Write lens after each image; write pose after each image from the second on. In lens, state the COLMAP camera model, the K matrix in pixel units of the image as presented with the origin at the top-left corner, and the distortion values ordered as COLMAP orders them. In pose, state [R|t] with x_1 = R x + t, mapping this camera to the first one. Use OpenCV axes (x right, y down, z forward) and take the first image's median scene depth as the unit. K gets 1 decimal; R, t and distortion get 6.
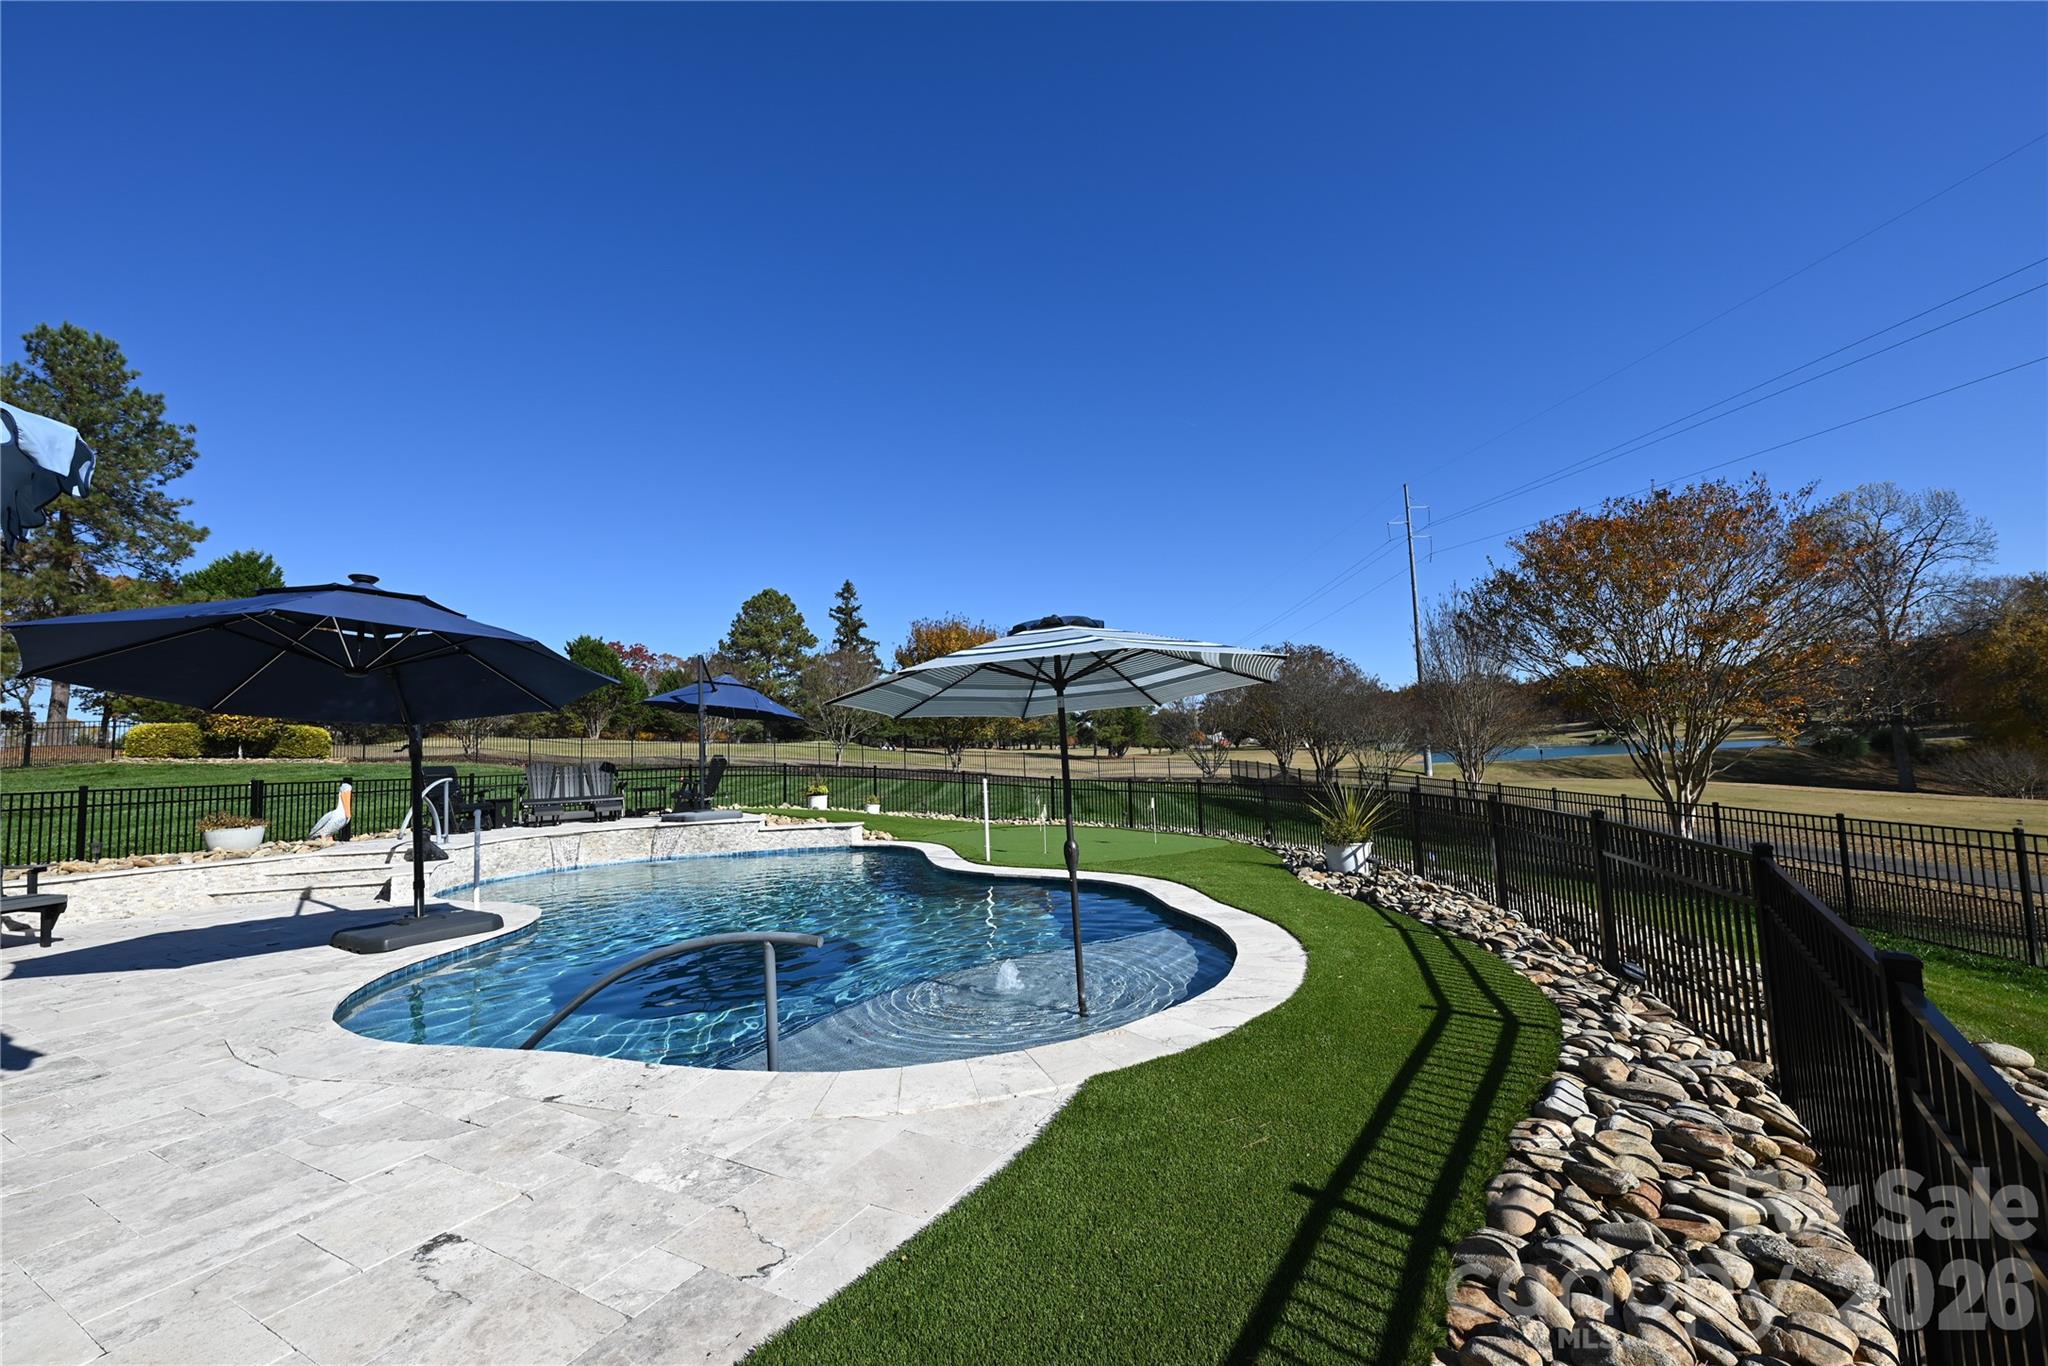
lens RADIAL K [[808.8, 0, 1024.0], [0, 808.8, 683.0], [0, 0, 1]] dist [-0.001572, -0.000496]
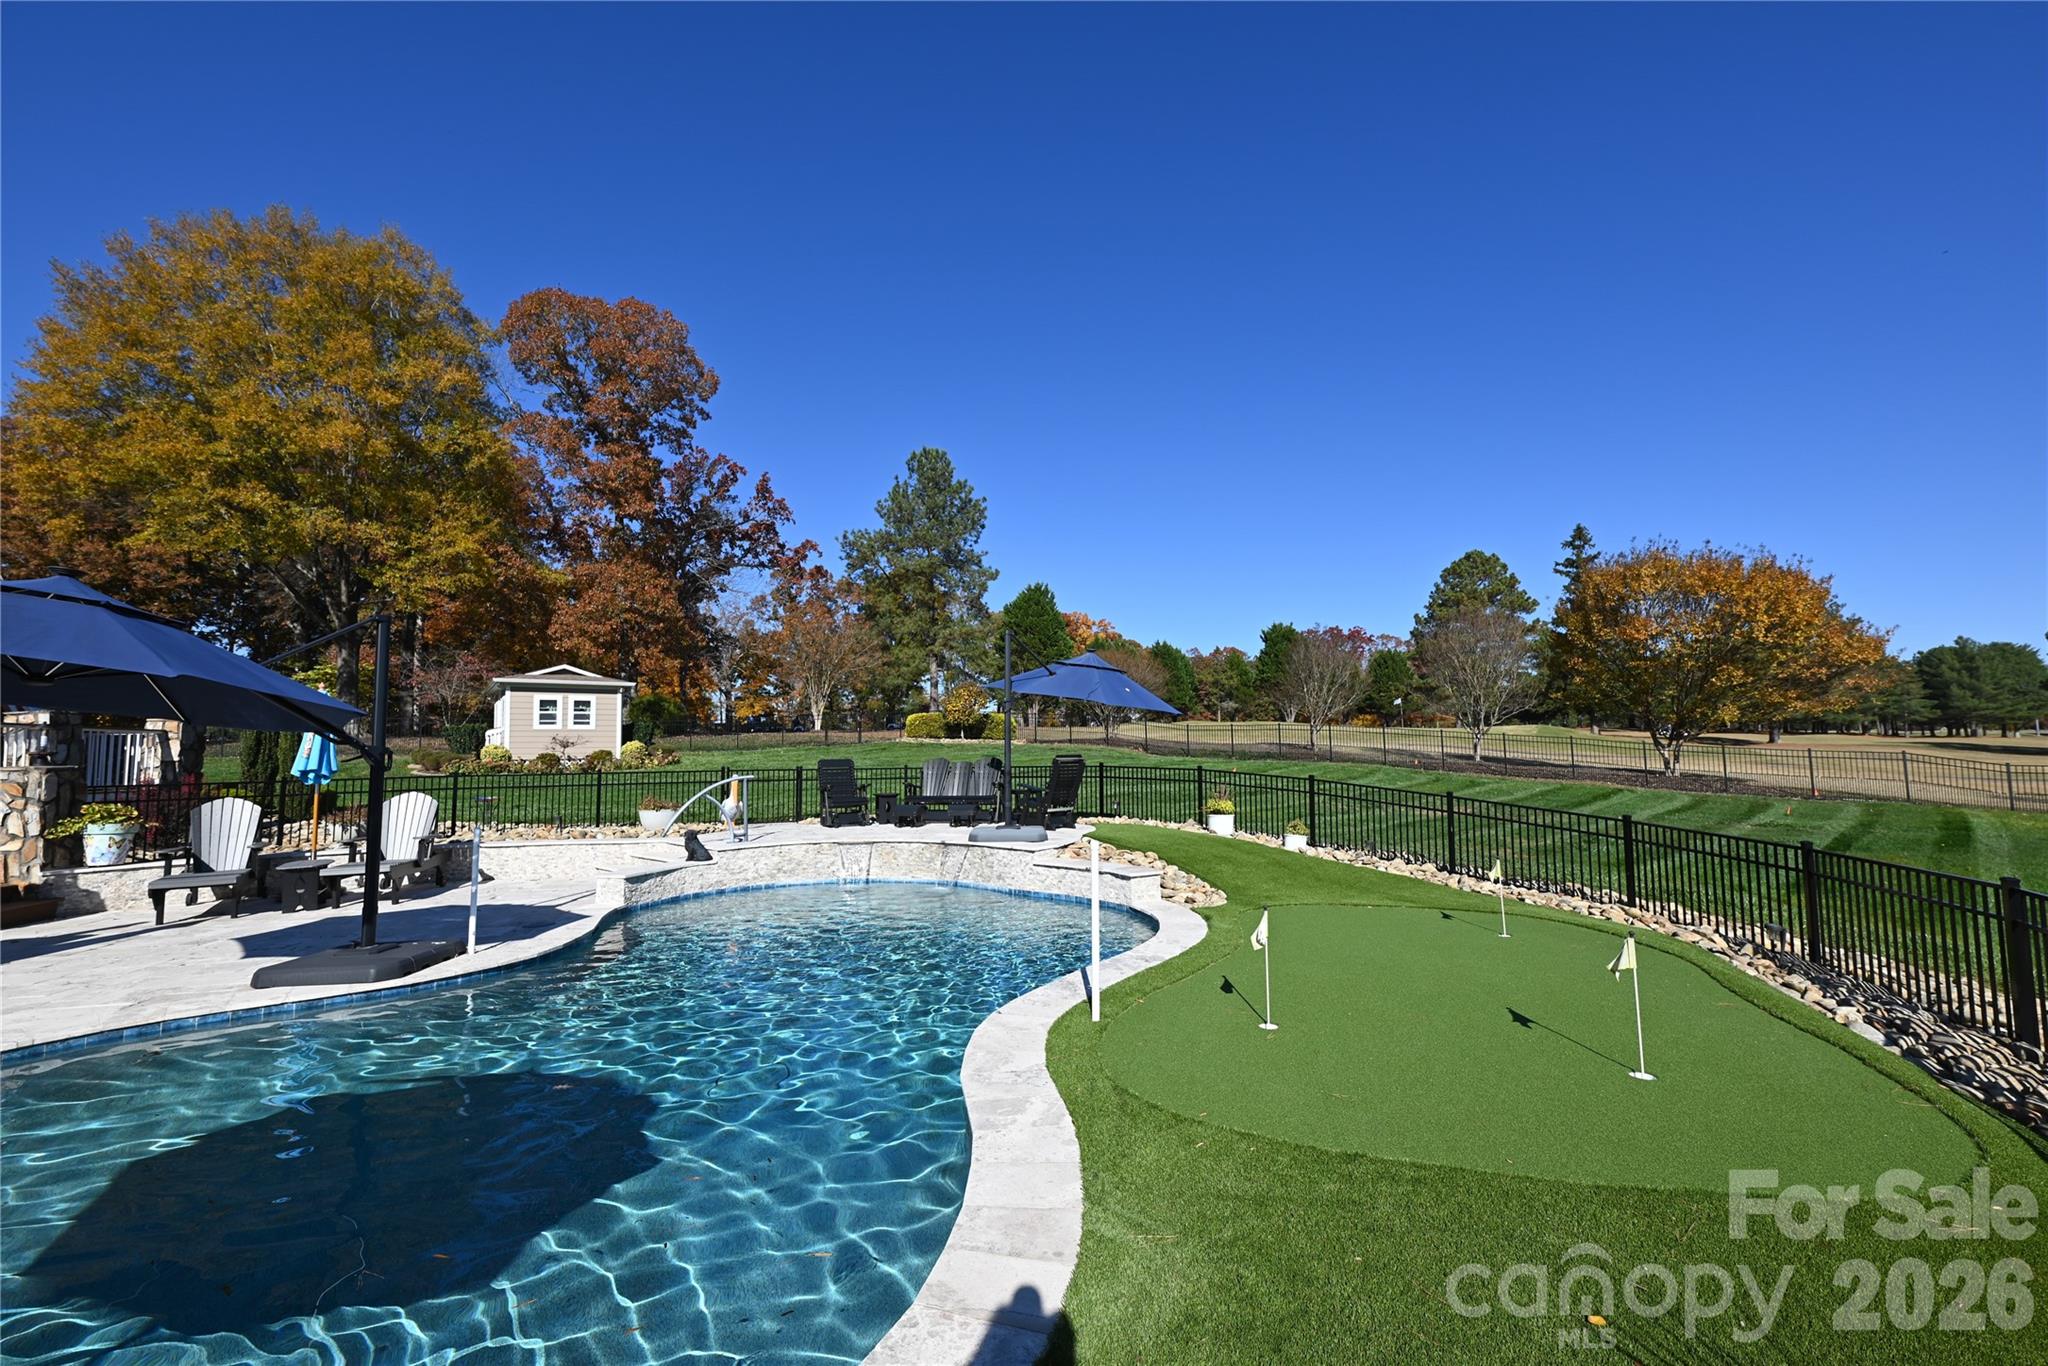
lens RADIAL K [[808.8, 0, 1024.0], [0, 808.8, 683.0], [0, 0, 1]] dist [-0.001572, -0.000496]
pose [[0.654148, -0.035648, -0.755526, 0.040001], [0.052955, 0.998596, -0.001268, 0.003741], [0.754511, -0.039179, 0.655117, 0.094553]]
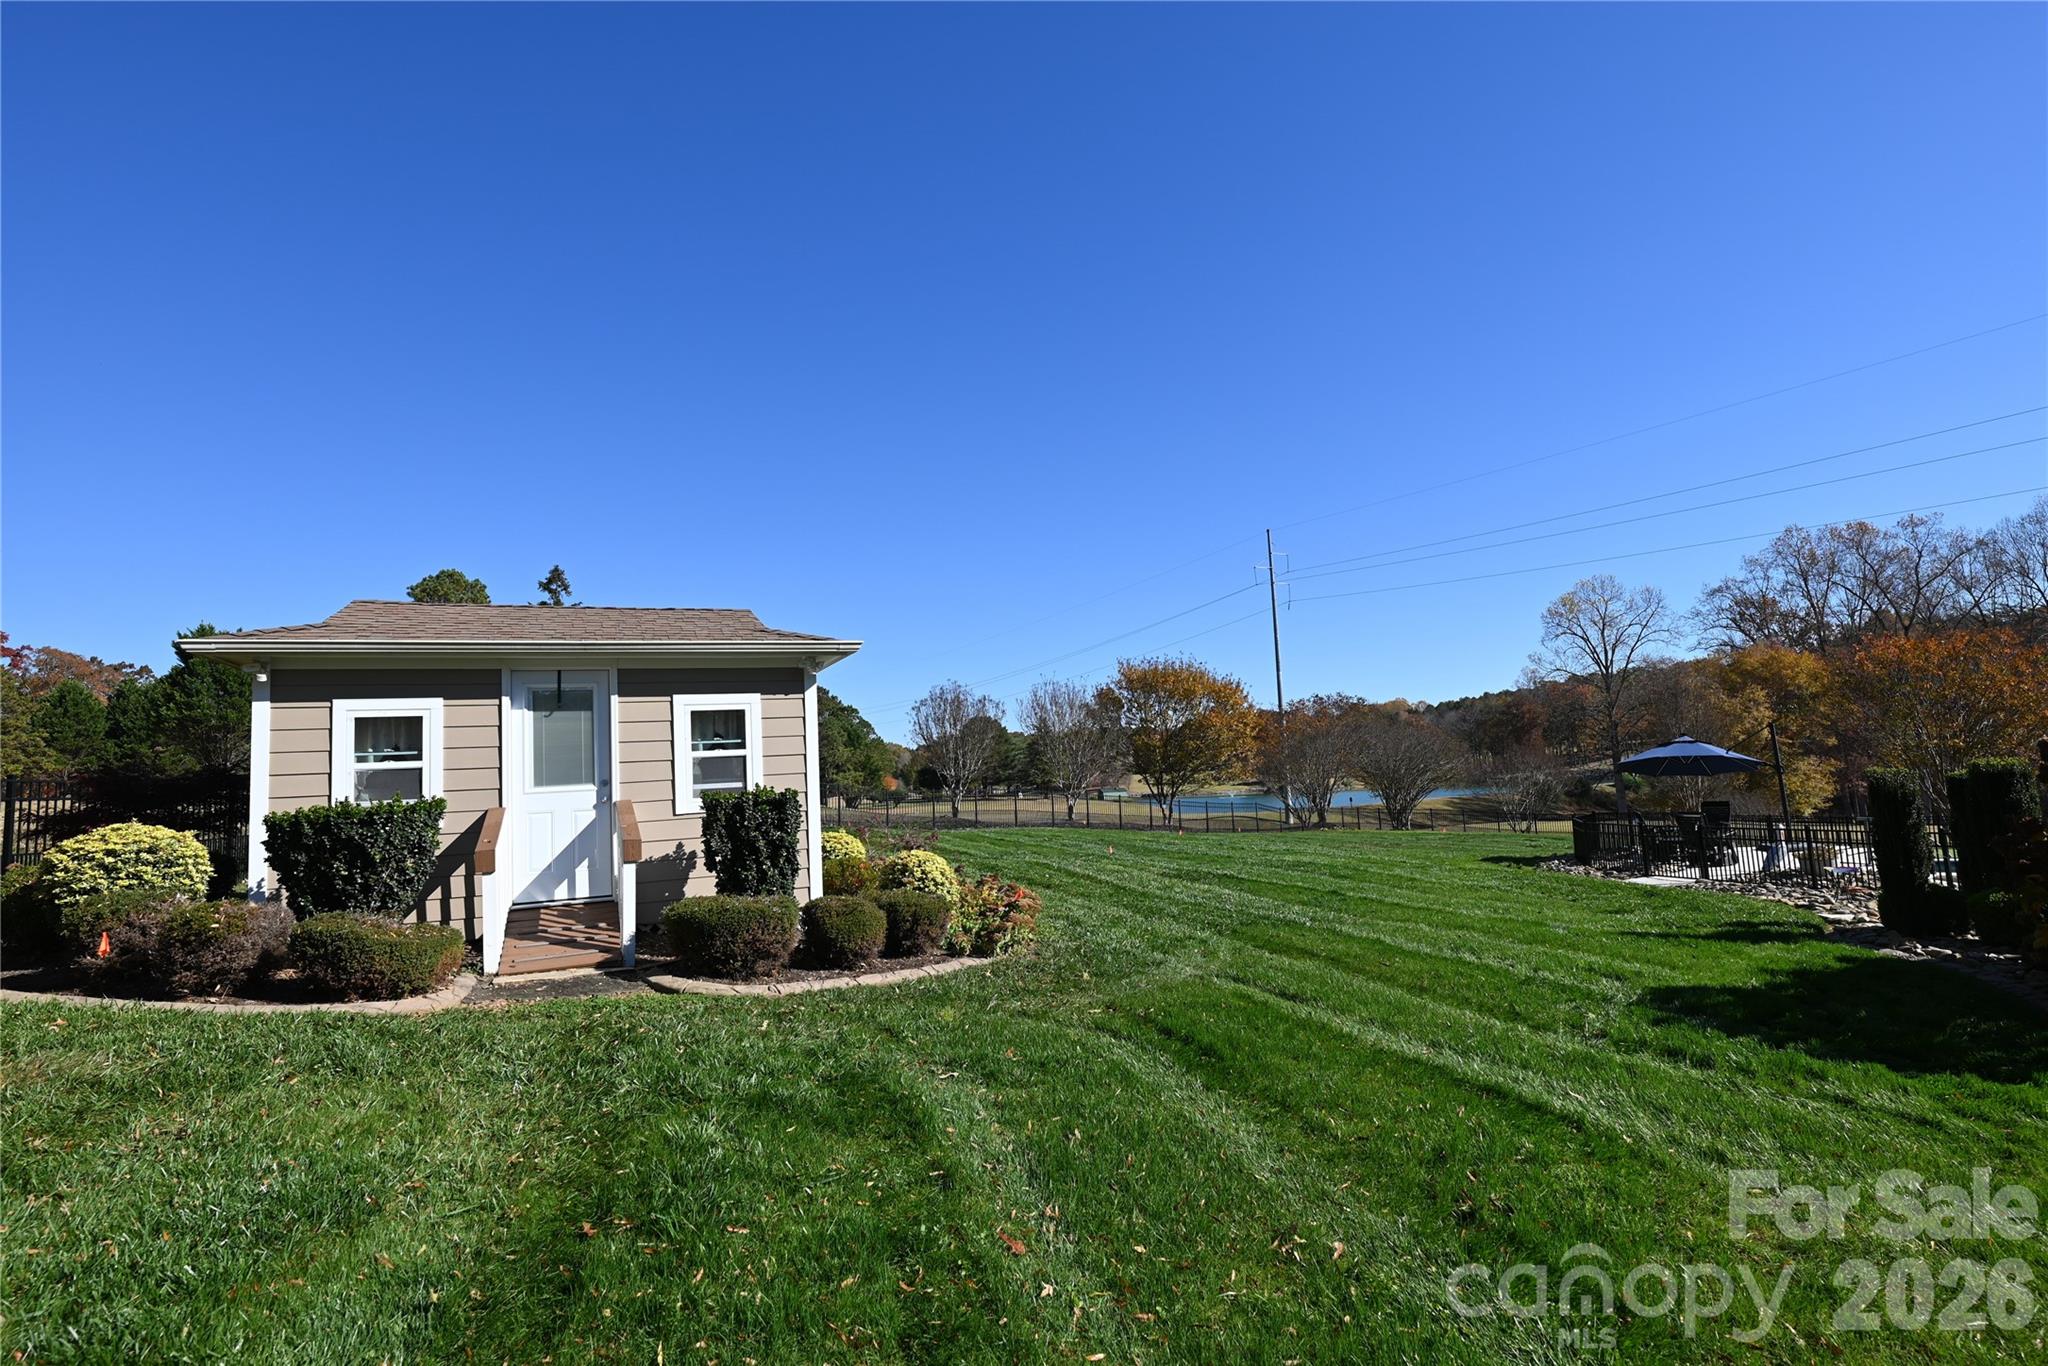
lens RADIAL K [[1049.1, 0, 1024.0], [0, 1049.1, 683.0], [0, 0, 1]] dist [0.000555, 0.000066]
pose [[0.880511, 0.041212, 0.472231, -0.518182], [-0.026700, 0.998944, -0.037394, -0.001937], [-0.473273, 0.020318, 0.880681, -0.008150]]
